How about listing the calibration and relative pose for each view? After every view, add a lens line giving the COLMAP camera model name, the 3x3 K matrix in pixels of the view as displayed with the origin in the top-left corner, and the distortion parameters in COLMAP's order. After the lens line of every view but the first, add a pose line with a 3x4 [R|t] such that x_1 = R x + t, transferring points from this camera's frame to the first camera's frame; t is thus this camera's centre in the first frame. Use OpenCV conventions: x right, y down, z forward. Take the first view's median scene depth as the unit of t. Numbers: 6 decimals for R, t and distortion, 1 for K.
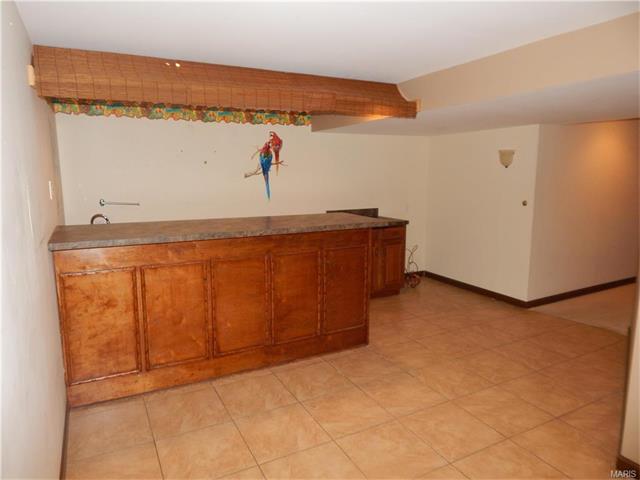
lens RADIAL K [[425.3, 0, 319.3], [0, 425.3, 237.5], [0, 0, 1]] dist [0.004680, 0.003794]
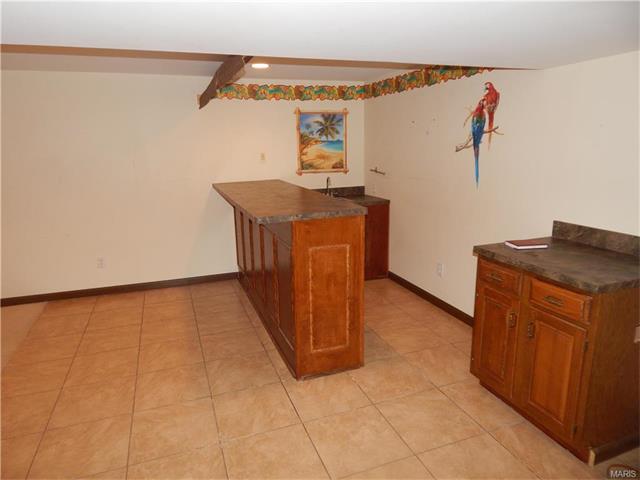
lens RADIAL K [[425.3, 0, 320.8], [0, 425.3, 241.5], [0, 0, 1]] dist [0.004680, 0.003794]
pose [[-0.131795, 0.223127, -0.965839, 0.617823], [-0.150403, 0.958556, 0.241968, -0.133007], [0.979800, 0.177155, -0.092774, 0.850259]]
